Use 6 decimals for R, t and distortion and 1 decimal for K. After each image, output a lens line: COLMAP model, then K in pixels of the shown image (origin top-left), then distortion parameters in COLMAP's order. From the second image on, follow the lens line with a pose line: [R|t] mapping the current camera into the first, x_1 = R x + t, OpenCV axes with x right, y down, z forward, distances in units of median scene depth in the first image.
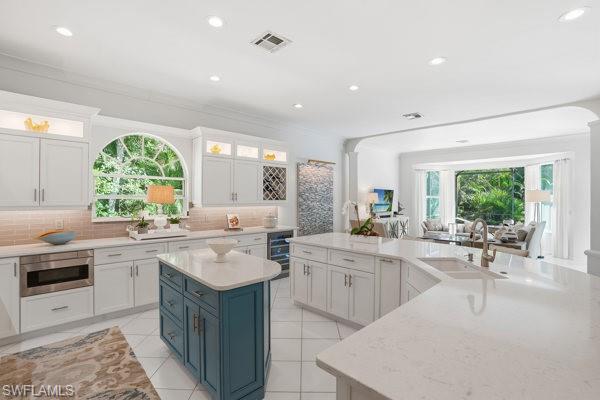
lens RADIAL K [[277.9, 0, 301.8], [0, 277.9, 199.2], [0, 0, 1]] dist [-0.070915, 0.024463]
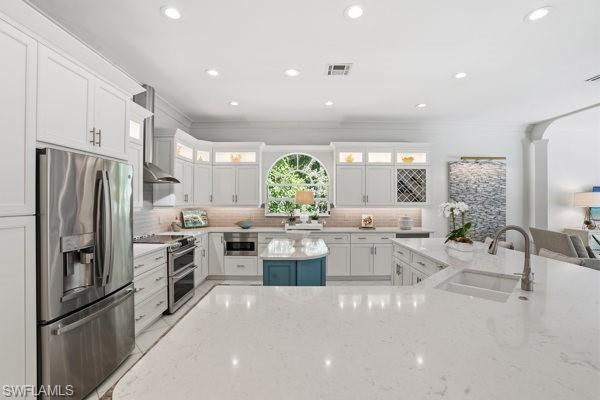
lens RADIAL K [[277.9, 0, 301.8], [0, 277.9, 199.2], [0, 0, 1]] dist [-0.070915, 0.024463]
pose [[0.712580, -0.006485, -0.701561, 0.351285], [-0.000677, 0.999950, -0.009931, 0.003497], [0.701591, 0.007551, 0.712540, 0.015694]]
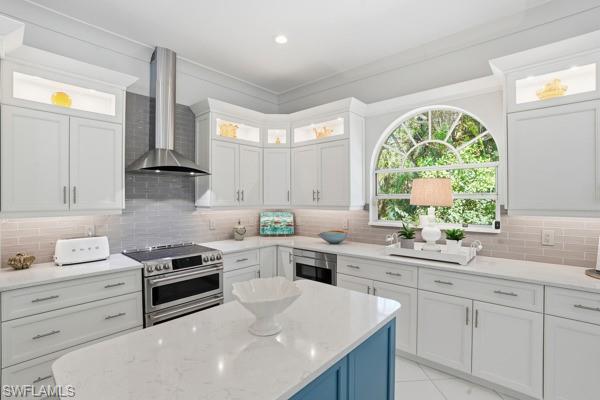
lens RADIAL K [[277.9, 0, 301.8], [0, 277.9, 199.2], [0, 0, 1]] dist [-0.070915, 0.024463]
pose [[0.064832, -0.001250, -0.997895, 0.095223], [0.001123, 0.999999, -0.001180, 0.000467], [0.997896, -0.001044, 0.064833, 0.527625]]
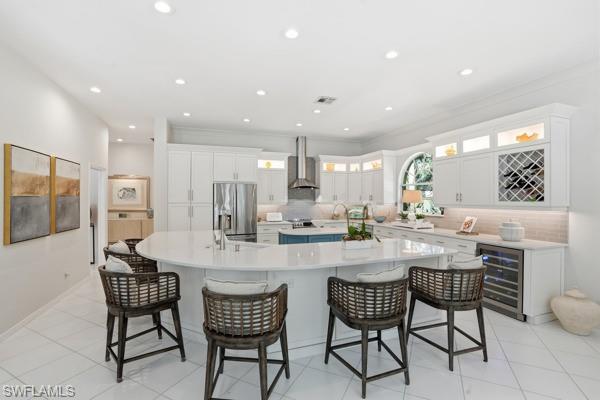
lens RADIAL K [[277.9, 0, 301.8], [0, 277.9, 199.2], [0, 0, 1]] dist [-0.070915, 0.024463]
pose [[-0.426431, -0.003789, -0.904512, 0.793964], [-0.004612, 0.999987, -0.002015, 0.001797], [0.904508, 0.003313, -0.426443, 0.884842]]
